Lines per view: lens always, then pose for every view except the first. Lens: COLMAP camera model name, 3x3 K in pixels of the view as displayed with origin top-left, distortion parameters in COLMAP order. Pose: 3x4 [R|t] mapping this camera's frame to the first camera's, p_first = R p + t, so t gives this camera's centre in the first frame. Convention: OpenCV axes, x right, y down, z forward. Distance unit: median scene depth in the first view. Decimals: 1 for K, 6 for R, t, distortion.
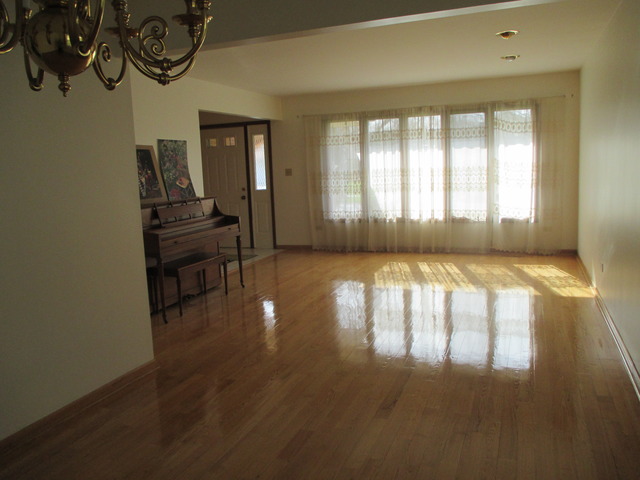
lens RADIAL K [[532.0, 0, 320.0], [0, 532.0, 240.0], [0, 0, 1]] dist [-0.030754, 0.001986]
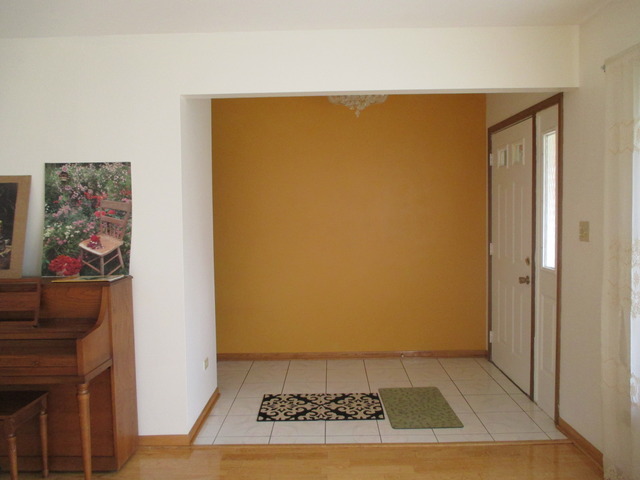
lens RADIAL K [[532.0, 0, 320.0], [0, 532.0, 240.0], [0, 0, 1]] dist [-0.030754, 0.001986]
pose [[0.352772, 0.091006, -0.931273, 0.291863], [-0.130356, 0.990334, 0.047398, -0.163726], [0.926585, 0.104676, 0.361225, 1.007946]]
